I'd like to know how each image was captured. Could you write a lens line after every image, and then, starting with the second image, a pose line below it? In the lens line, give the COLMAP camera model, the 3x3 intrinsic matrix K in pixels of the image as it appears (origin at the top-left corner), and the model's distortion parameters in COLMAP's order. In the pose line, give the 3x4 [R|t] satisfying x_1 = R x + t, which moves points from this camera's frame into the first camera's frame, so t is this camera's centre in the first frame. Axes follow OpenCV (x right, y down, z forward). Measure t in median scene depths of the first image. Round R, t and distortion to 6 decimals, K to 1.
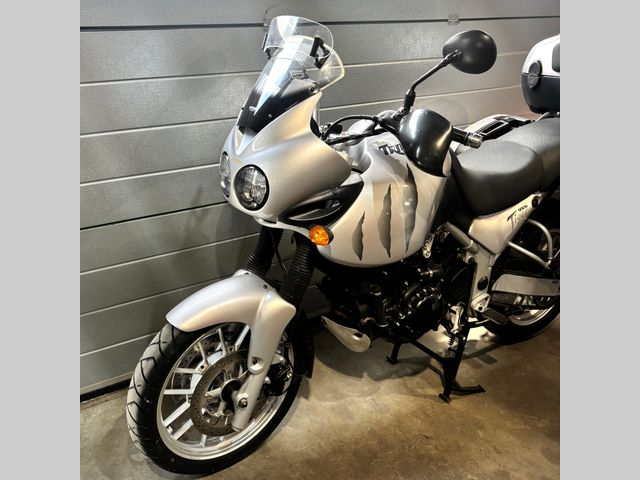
lens RADIAL K [[621.5, 0, 279.6], [0, 621.5, 232.4], [0, 0, 1]] dist [0.019350, 0.008838]
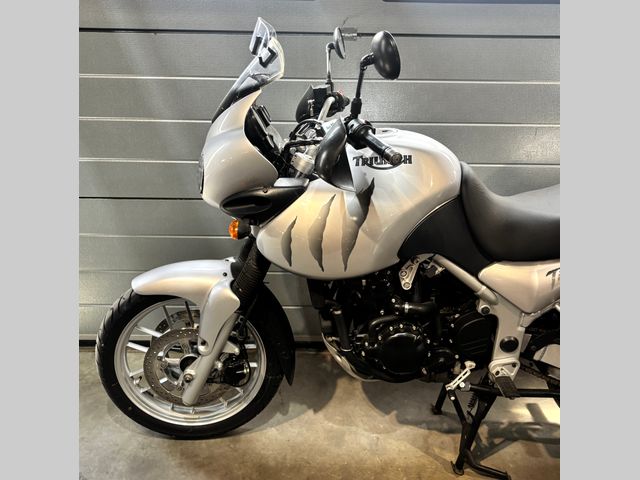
lens RADIAL K [[592.2, 0, 285.4], [0, 592.2, 215.4], [0, 0, 1]] dist [-0.004924, 0.084559]
pose [[0.837833, 0.173256, -0.517705, 0.453299], [-0.205152, 0.978720, -0.004469, -0.020667], [0.505914, 0.109952, 0.855548, 0.161474]]
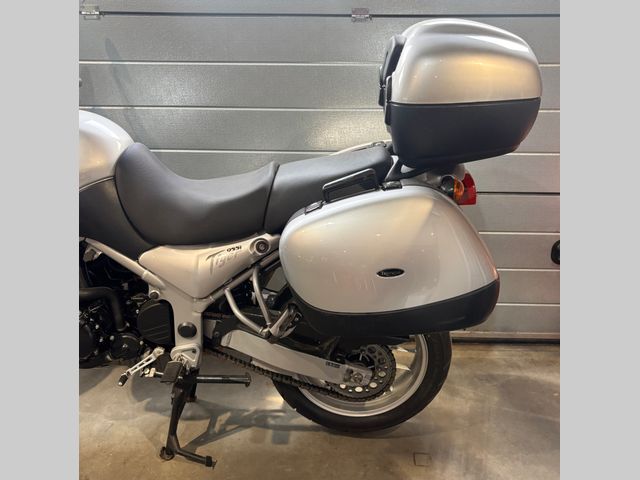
lens RADIAL K [[593.4, 0, 320.0], [0, 593.4, 240.0], [0, 0, 1]] dist [0.007252, 0.010061]
pose [[0.823485, 0.200239, -0.530826, 0.850734], [-0.207160, 0.977166, 0.047234, -0.104415], [0.528163, 0.071069, 0.846163, 0.429515]]
